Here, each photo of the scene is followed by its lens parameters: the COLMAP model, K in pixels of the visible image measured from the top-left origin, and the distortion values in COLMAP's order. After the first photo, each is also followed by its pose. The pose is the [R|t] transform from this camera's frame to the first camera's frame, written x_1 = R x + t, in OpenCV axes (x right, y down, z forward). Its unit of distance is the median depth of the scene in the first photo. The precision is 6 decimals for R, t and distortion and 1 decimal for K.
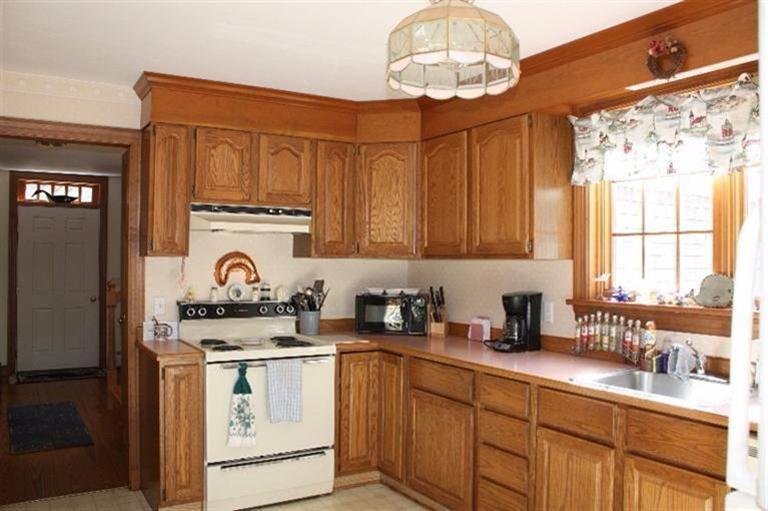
lens RADIAL K [[632.7, 0, 384.0], [0, 632.7, 255.5], [0, 0, 1]] dist [-0.173017, 0.159101]
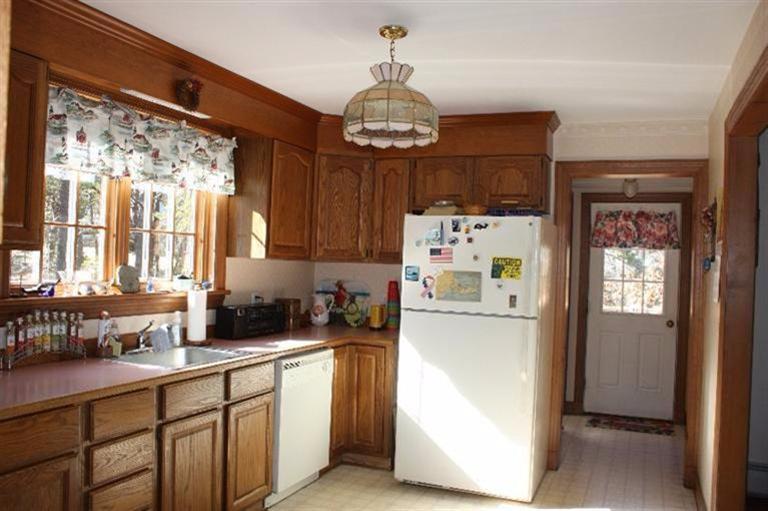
lens RADIAL K [[632.7, 0, 384.0], [0, 632.7, 255.5], [0, 0, 1]] dist [-0.173017, 0.159101]
pose [[-0.584741, -0.022405, 0.810910, -0.665195], [-0.044510, 0.998999, -0.004494, -0.005303], [-0.809998, -0.038721, -0.585153, 1.167605]]
